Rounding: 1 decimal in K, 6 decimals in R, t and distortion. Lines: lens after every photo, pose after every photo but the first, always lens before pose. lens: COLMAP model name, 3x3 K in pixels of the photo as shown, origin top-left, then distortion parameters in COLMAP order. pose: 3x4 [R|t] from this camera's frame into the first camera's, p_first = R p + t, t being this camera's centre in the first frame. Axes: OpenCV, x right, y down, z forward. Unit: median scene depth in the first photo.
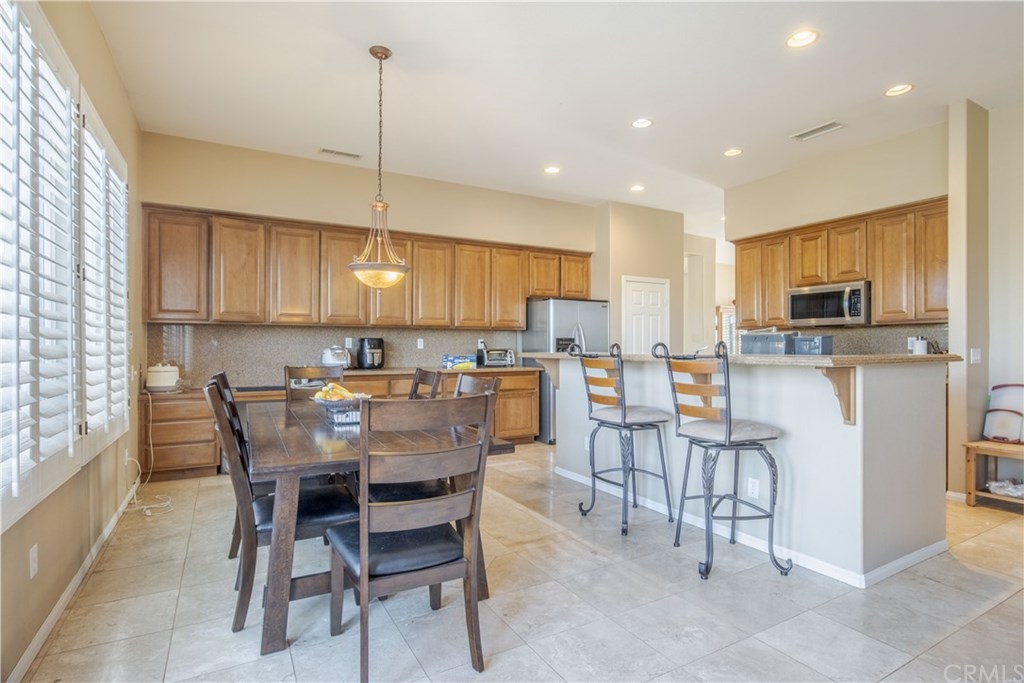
lens RADIAL K [[510.7, 0, 512.3], [0, 510.7, 343.6], [0, 0, 1]] dist [-0.021577, -0.000641]
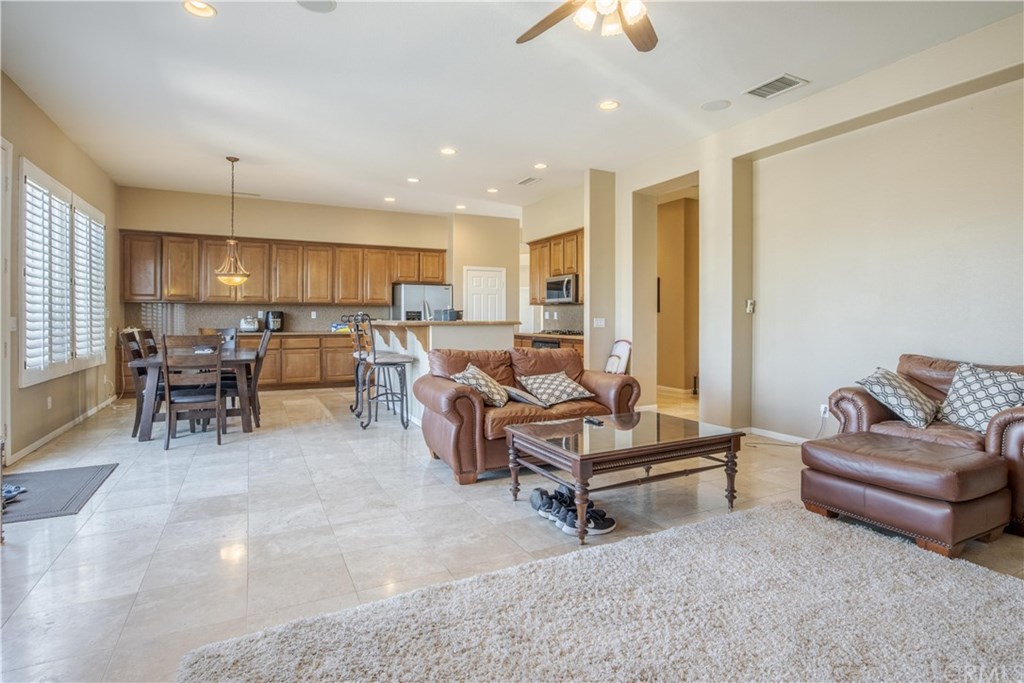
lens RADIAL K [[510.7, 0, 515.3], [0, 510.7, 316.8], [0, 0, 1]] dist [-0.021577, -0.000641]
pose [[0.999522, -0.000436, -0.030911, 0.488921], [0.000535, 0.999995, 0.003189, 0.000902], [0.030910, -0.003204, 0.999517, -0.484040]]
